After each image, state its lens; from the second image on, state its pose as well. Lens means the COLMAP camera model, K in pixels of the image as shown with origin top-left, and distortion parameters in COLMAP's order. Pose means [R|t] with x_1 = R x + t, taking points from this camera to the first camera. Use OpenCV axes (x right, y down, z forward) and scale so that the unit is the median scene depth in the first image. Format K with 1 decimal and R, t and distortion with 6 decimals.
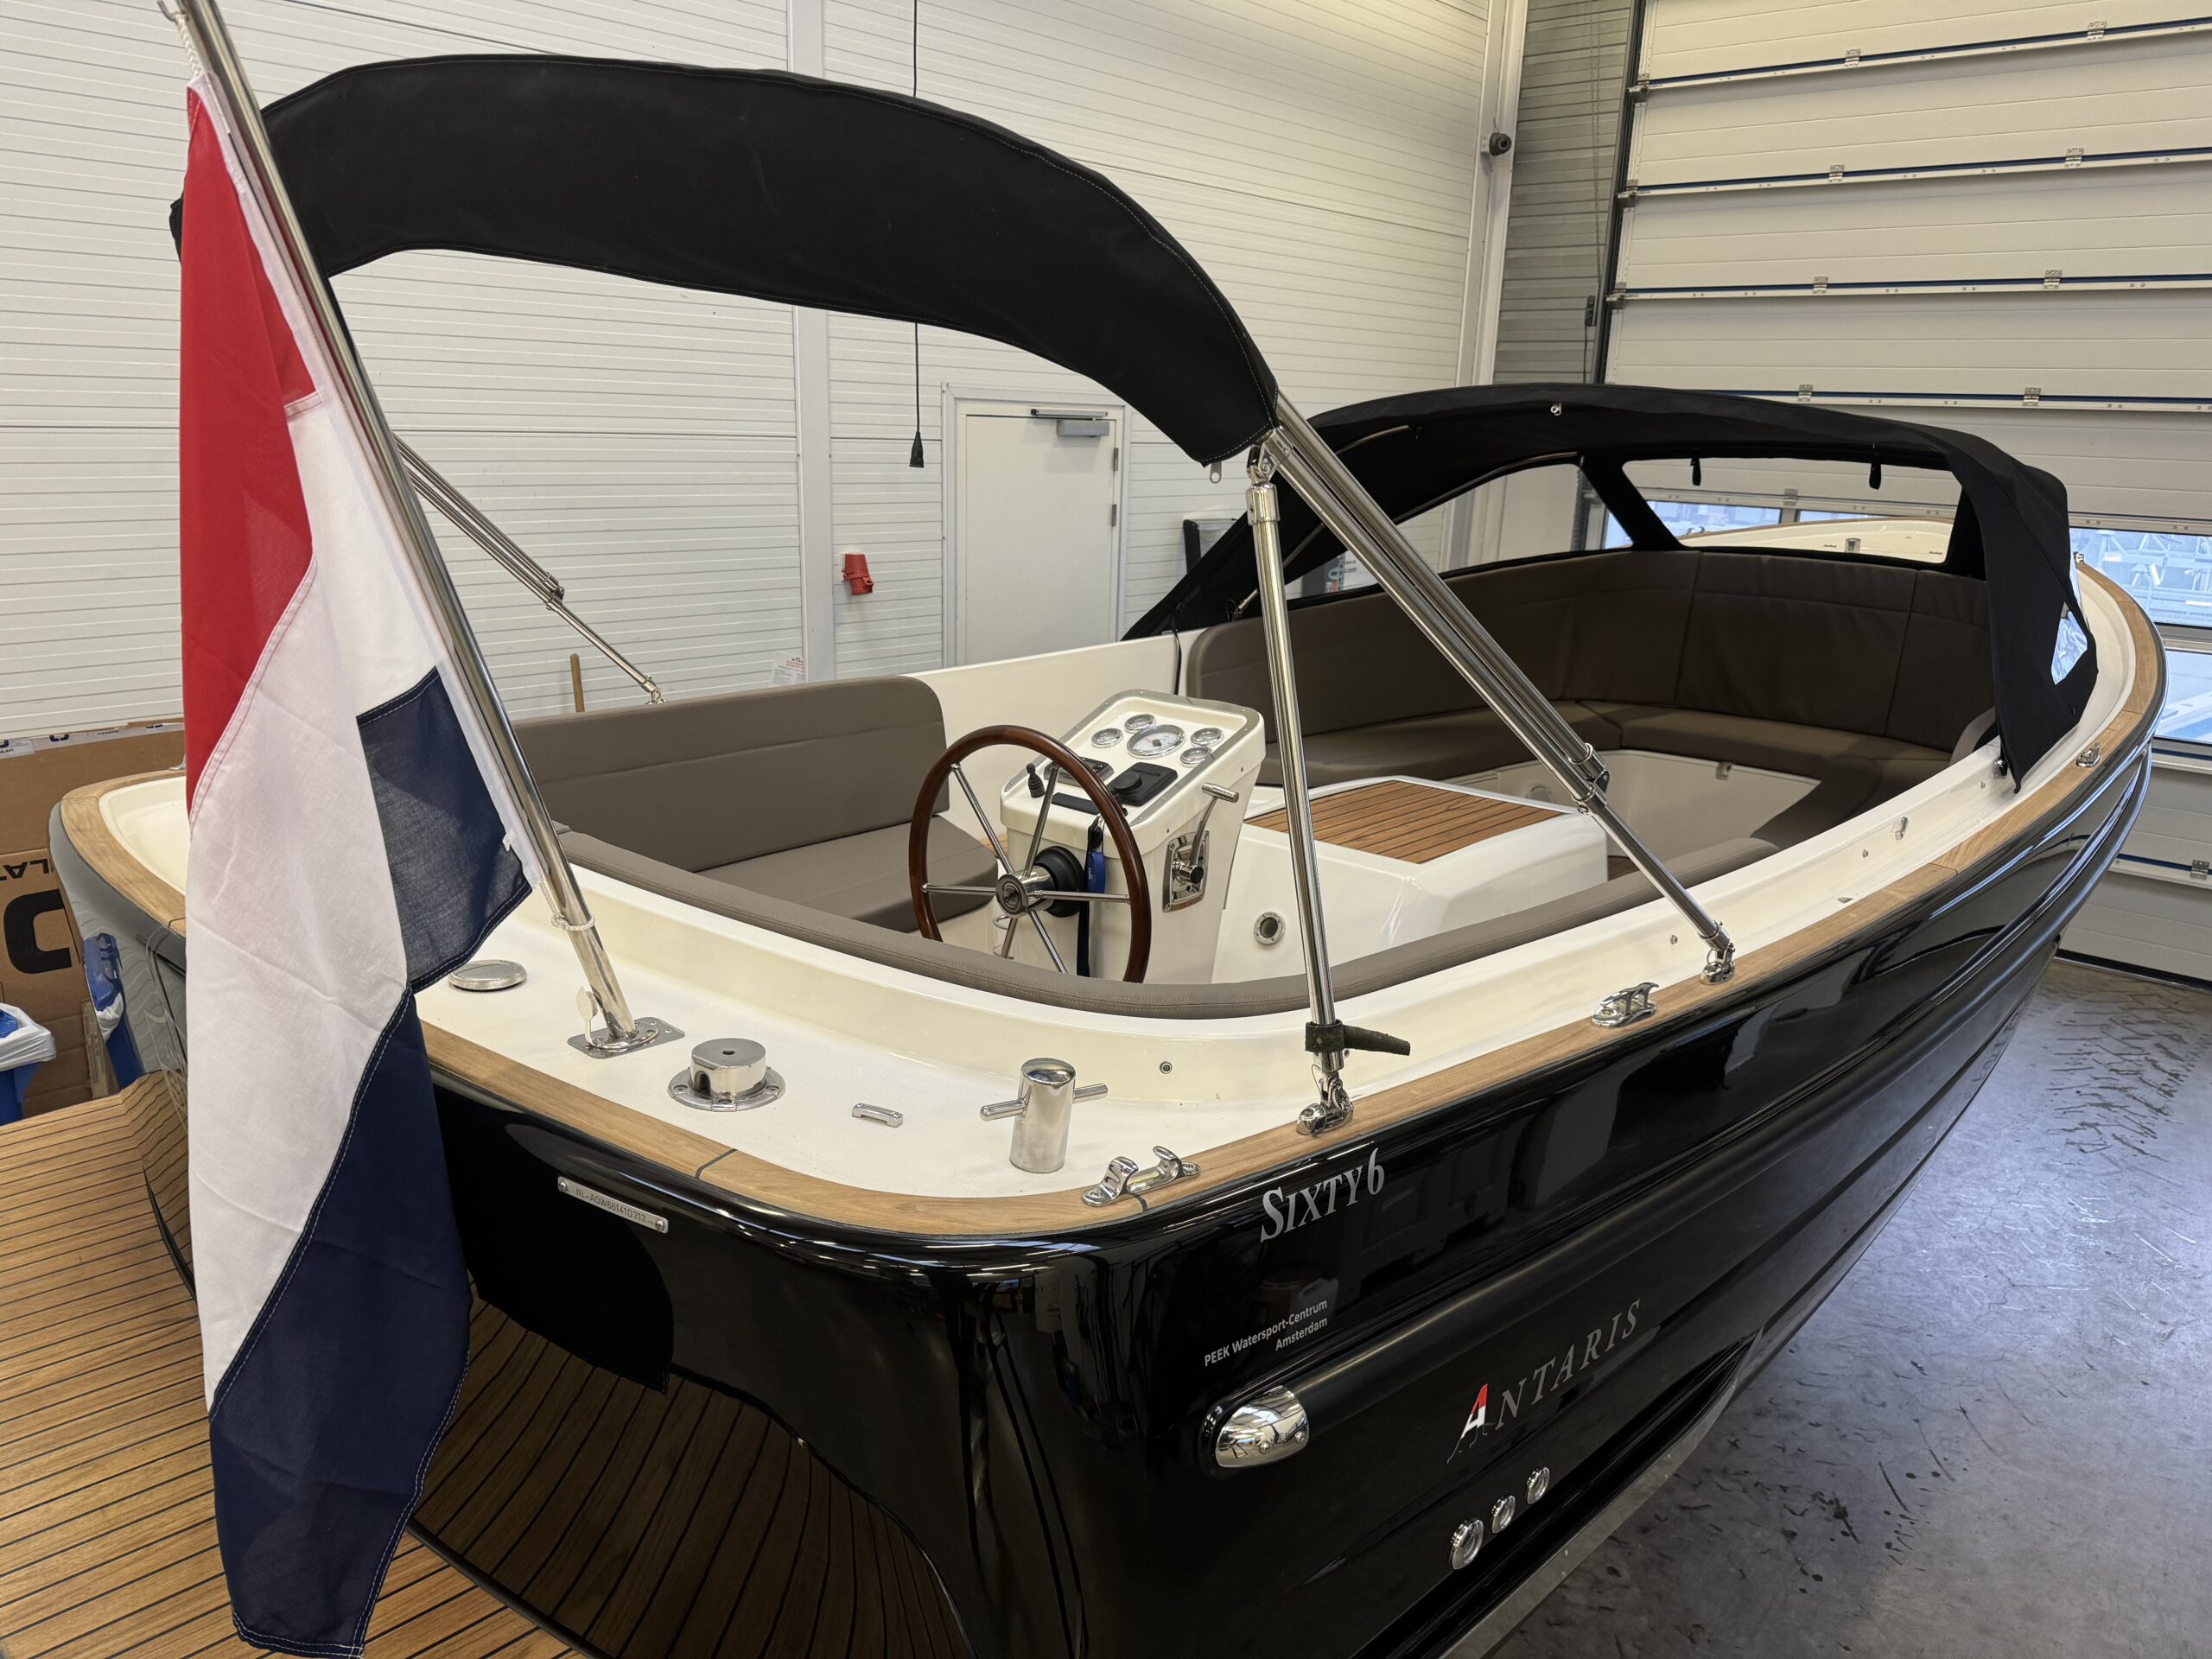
lens RADIAL K [[1547.4, 0, 1111.7], [0, 1547.4, 834.1], [0, 0, 1]] dist [0.035439, -0.046906]
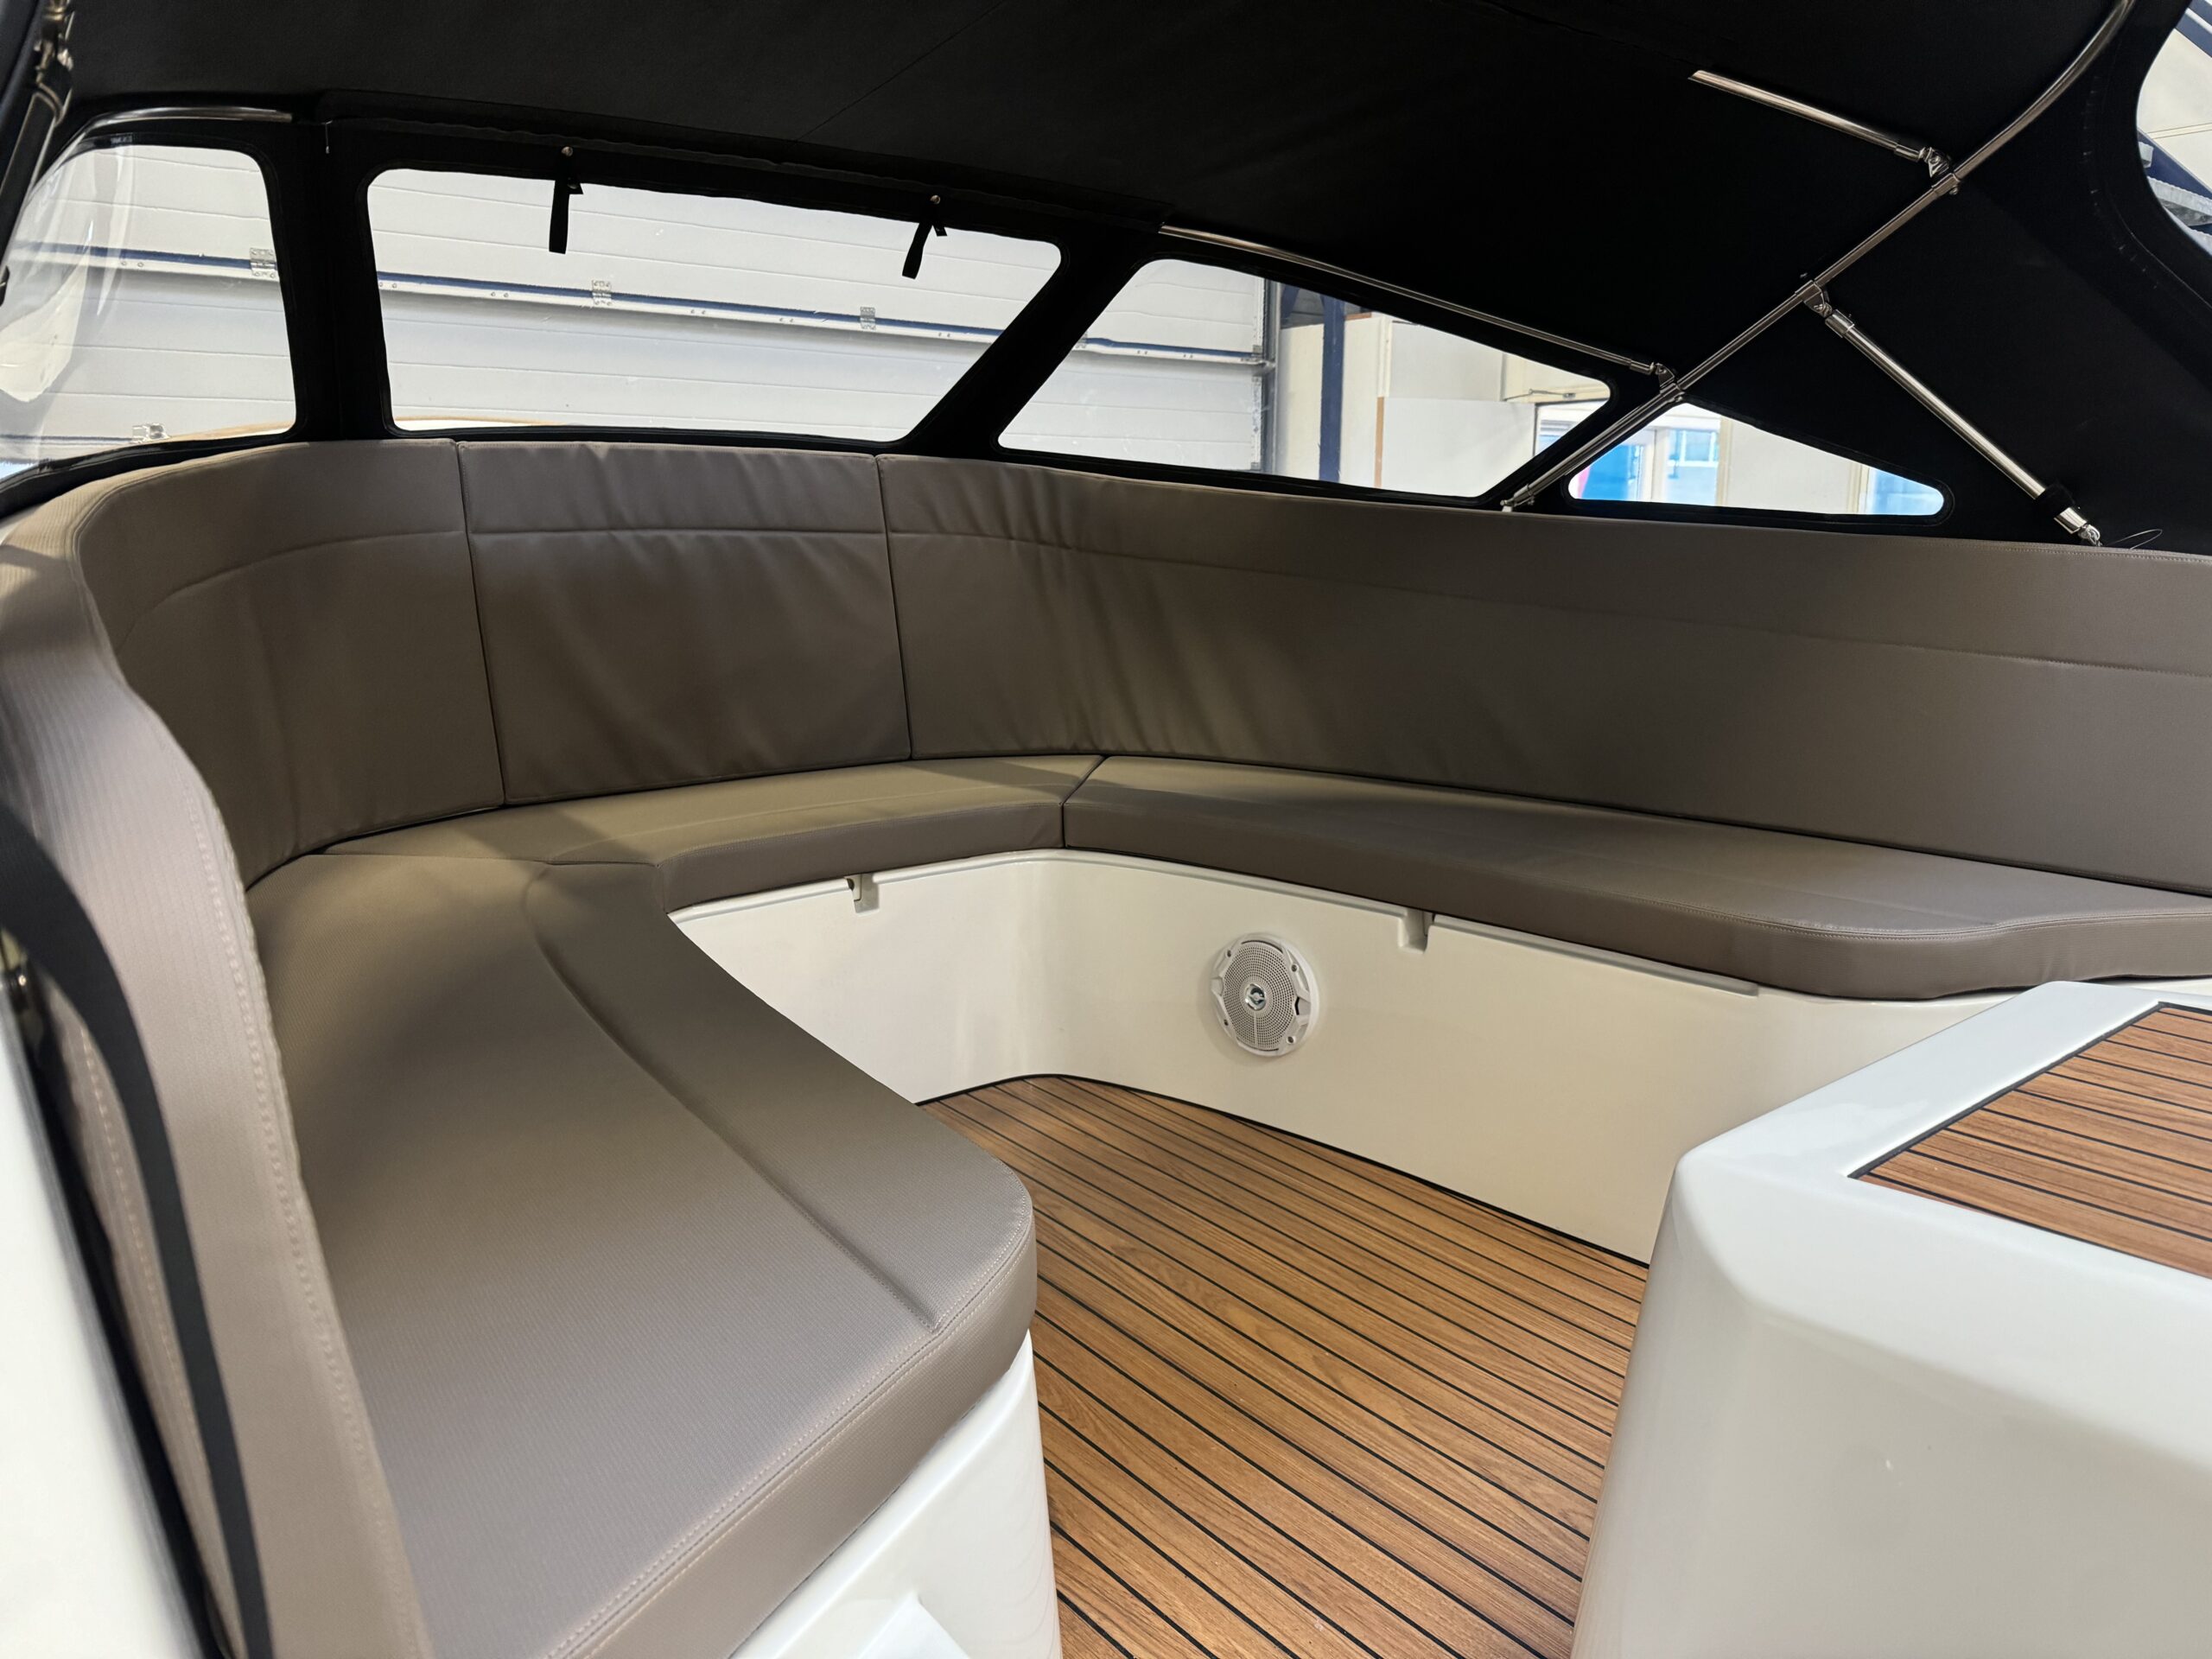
lens RADIAL K [[1547.4, 0, 1129.9], [0, 1547.4, 826.3], [0, 0, 1]] dist [0.035439, -0.046906]
pose [[0.141026, -0.219955, 0.965262, -0.039118], [0.261818, 0.948579, 0.177901, -0.176558], [-0.954758, 0.227634, 0.191363, 1.244240]]
